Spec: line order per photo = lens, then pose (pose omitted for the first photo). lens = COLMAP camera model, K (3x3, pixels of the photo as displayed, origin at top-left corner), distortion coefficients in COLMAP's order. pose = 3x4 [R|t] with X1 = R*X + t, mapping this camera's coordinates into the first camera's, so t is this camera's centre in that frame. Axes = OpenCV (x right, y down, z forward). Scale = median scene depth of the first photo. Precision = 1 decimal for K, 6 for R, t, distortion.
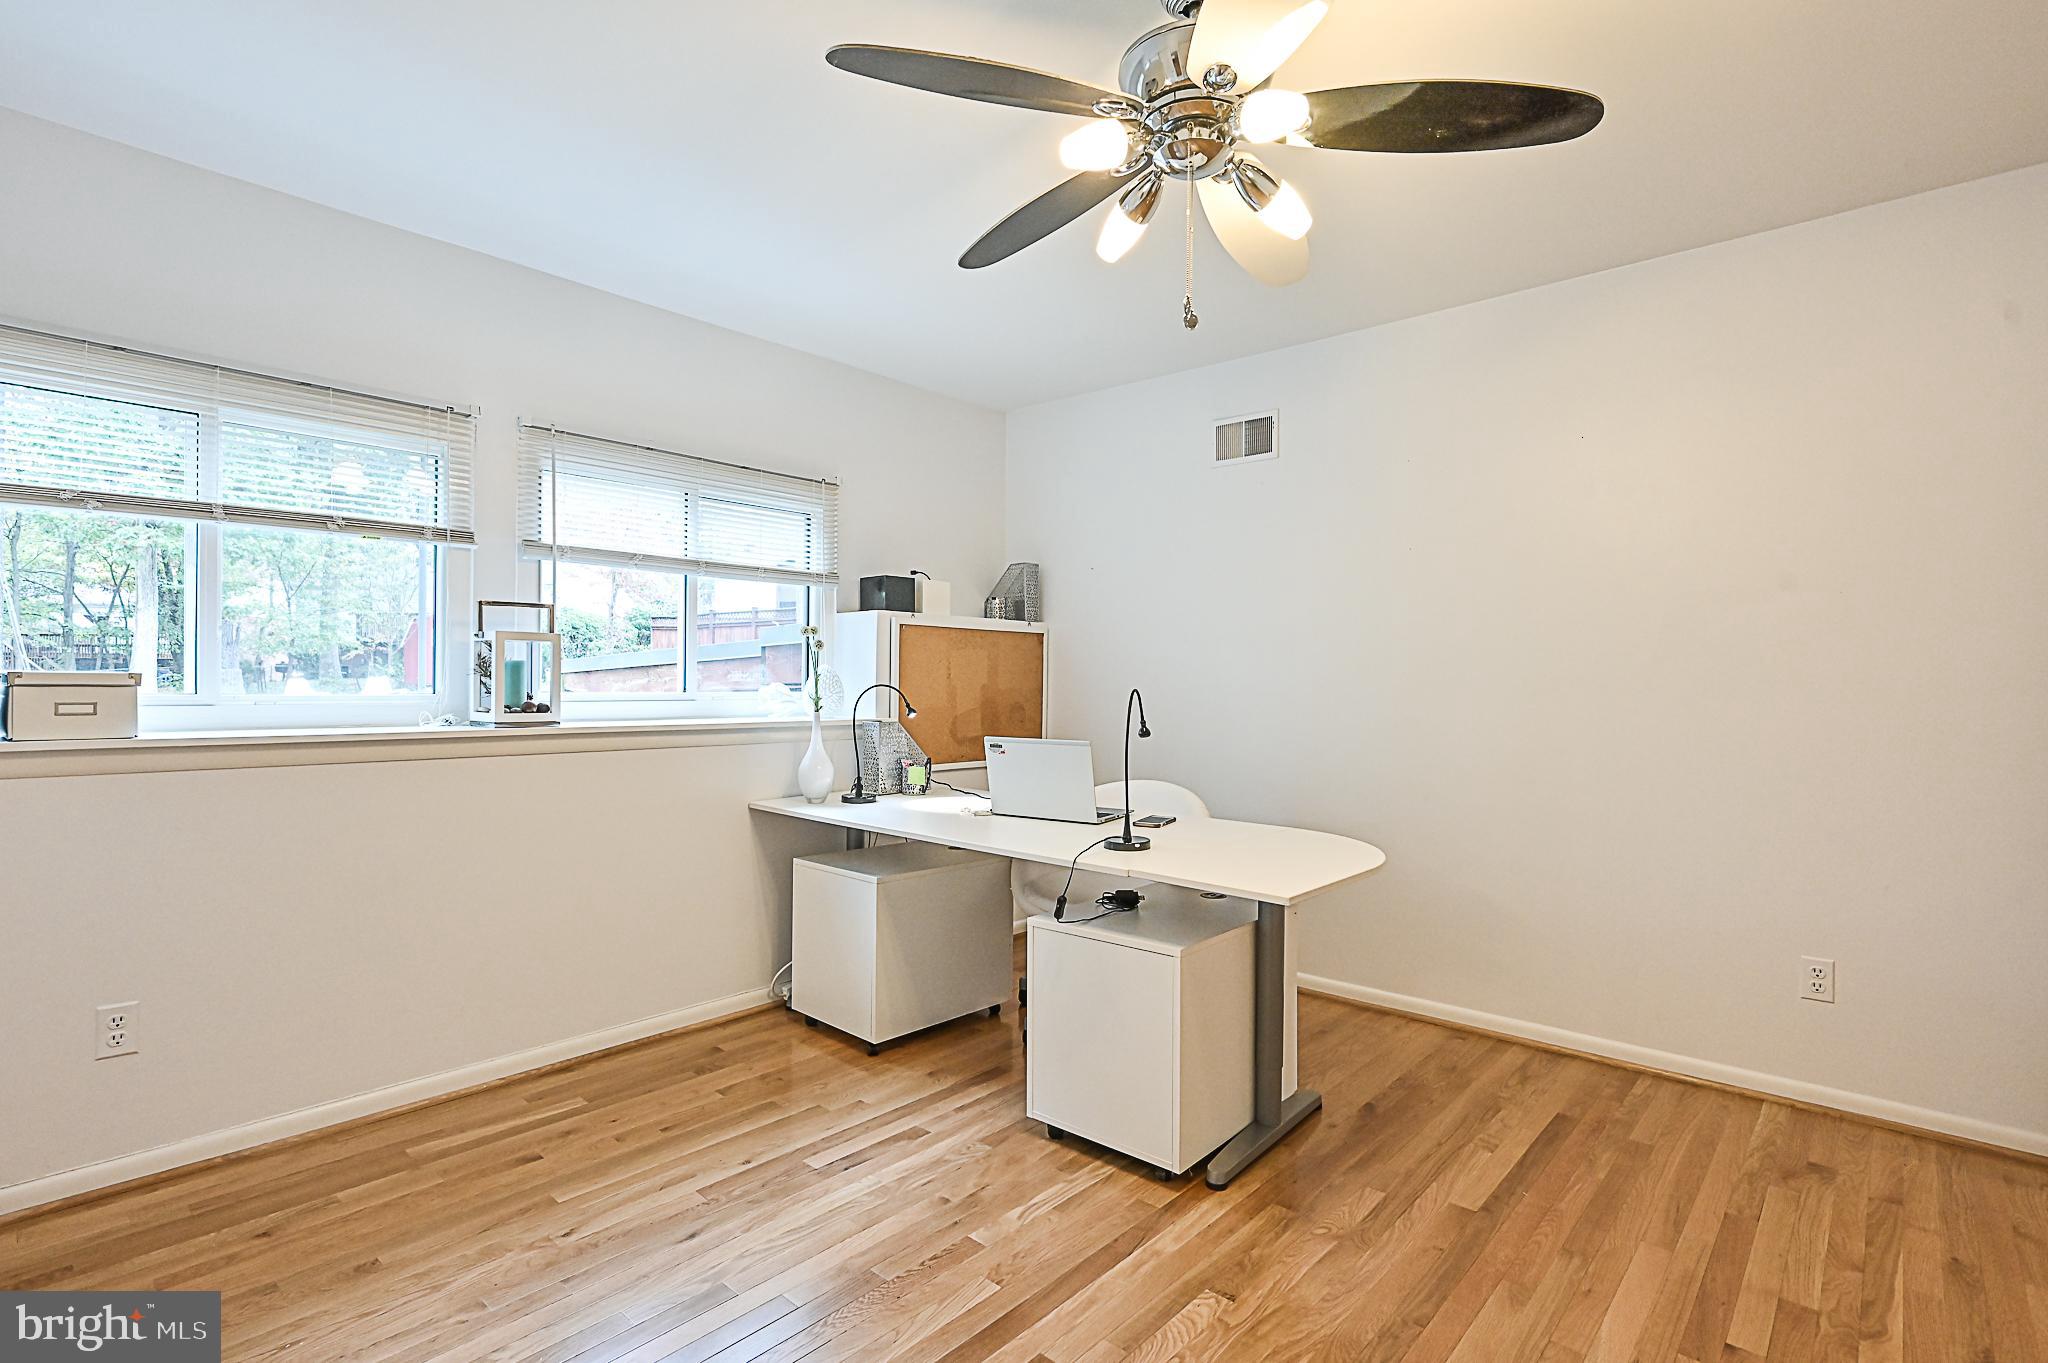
lens RADIAL K [[990.5, 0, 1022.2], [0, 990.5, 684.7], [0, 0, 1]] dist [-0.004895, 0.000206]
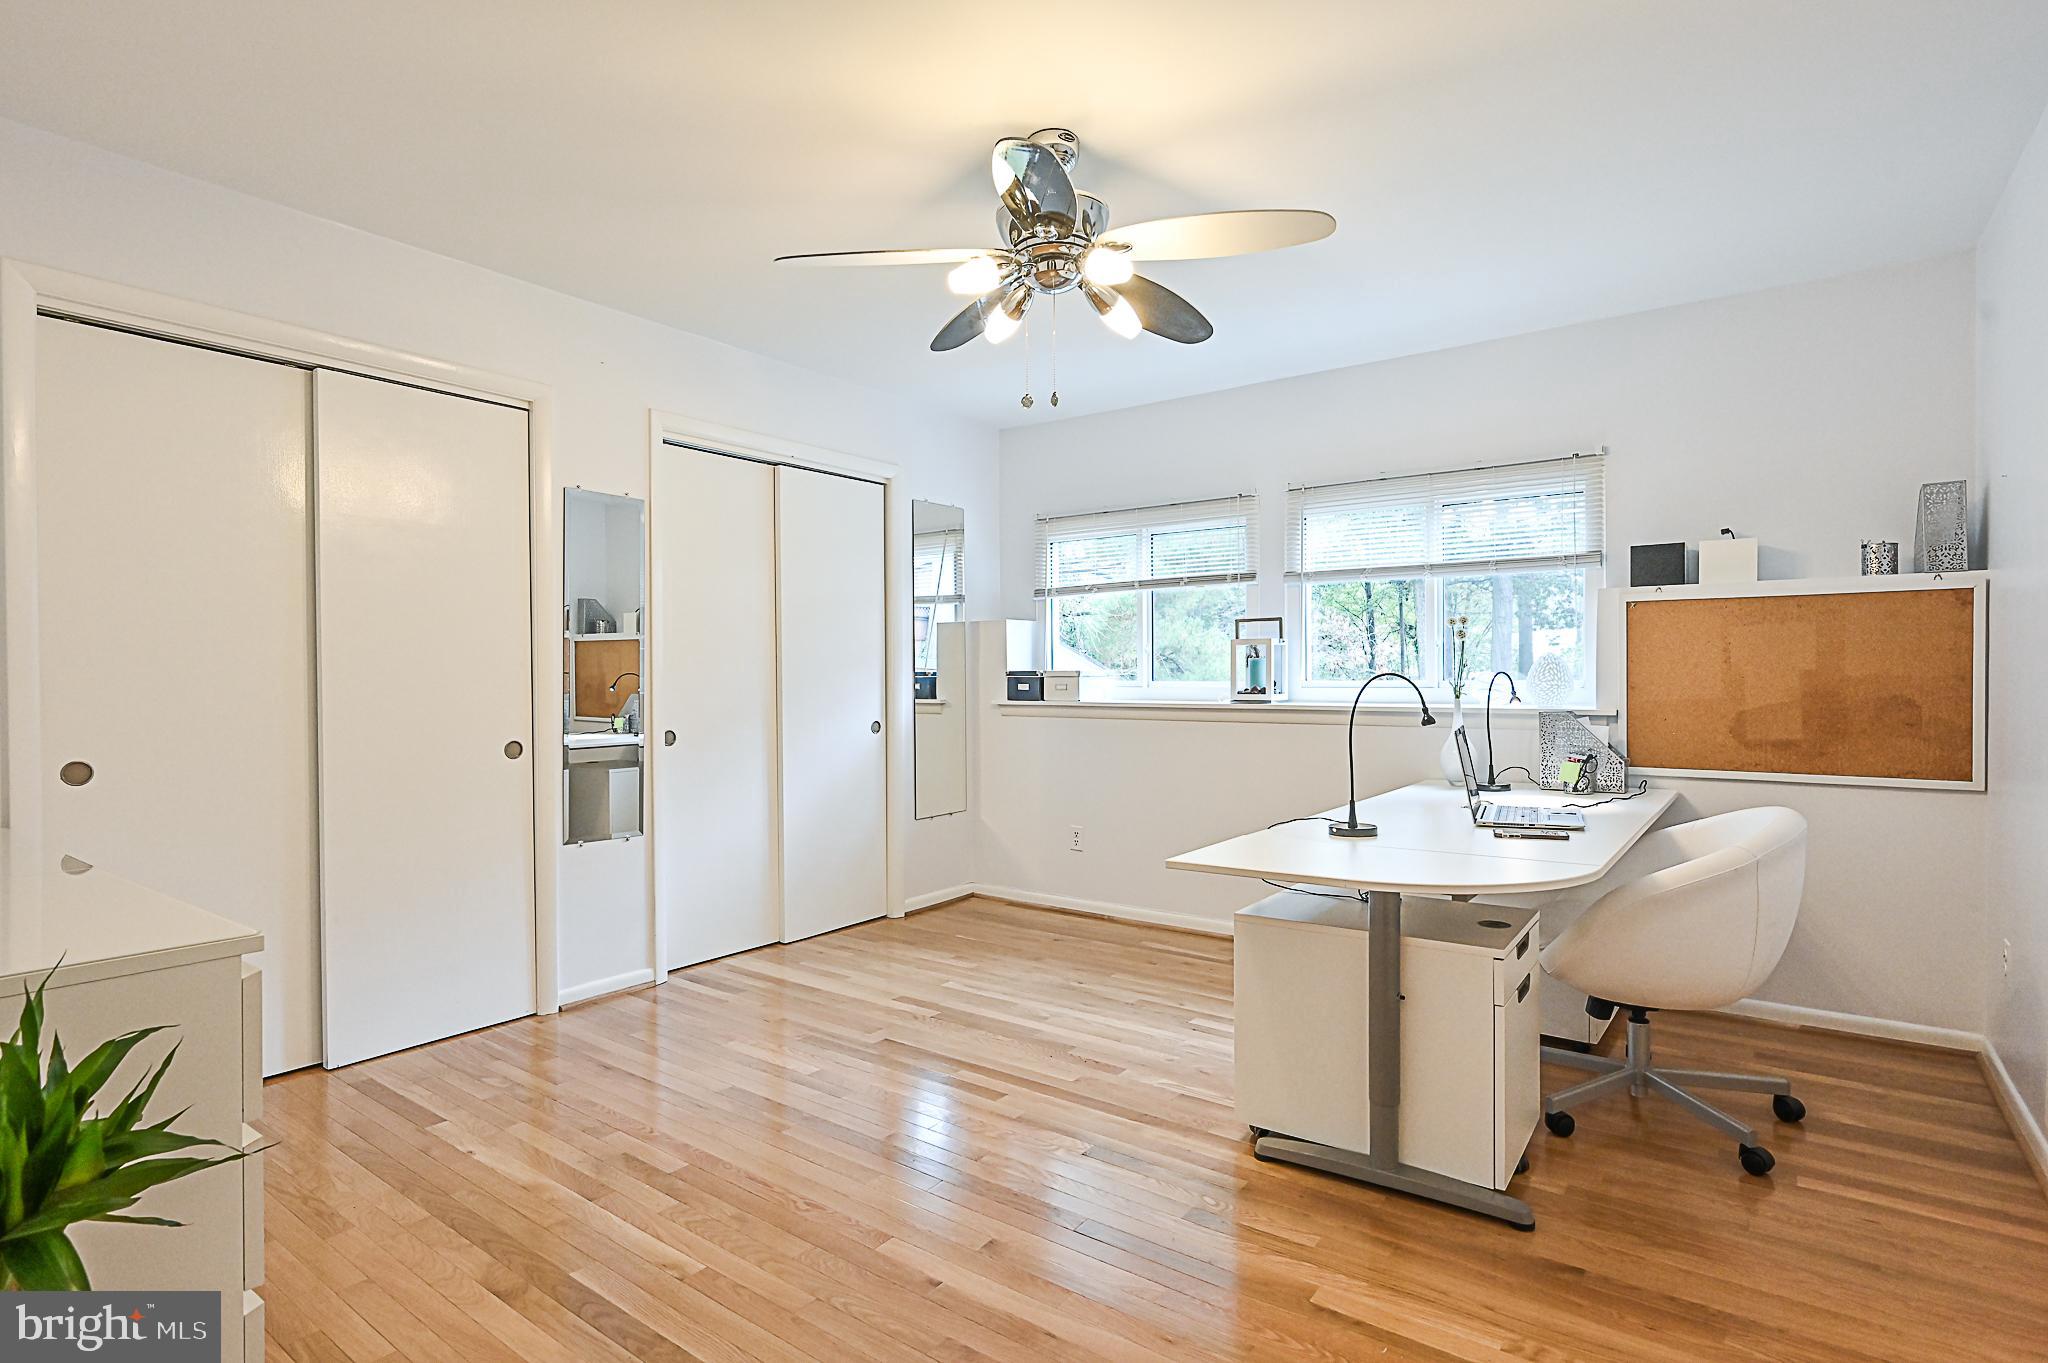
lens RADIAL K [[1042.6, 0, 1022.3], [0, 1042.6, 682.8], [0, 0, 1]] dist [0.000008, 0.000724]
pose [[0.087220, 0.000216, -0.996189, 0.997466], [0.003398, 0.999994, 0.000514, 0.009986], [0.996183, -0.003430, 0.087219, 0.522283]]
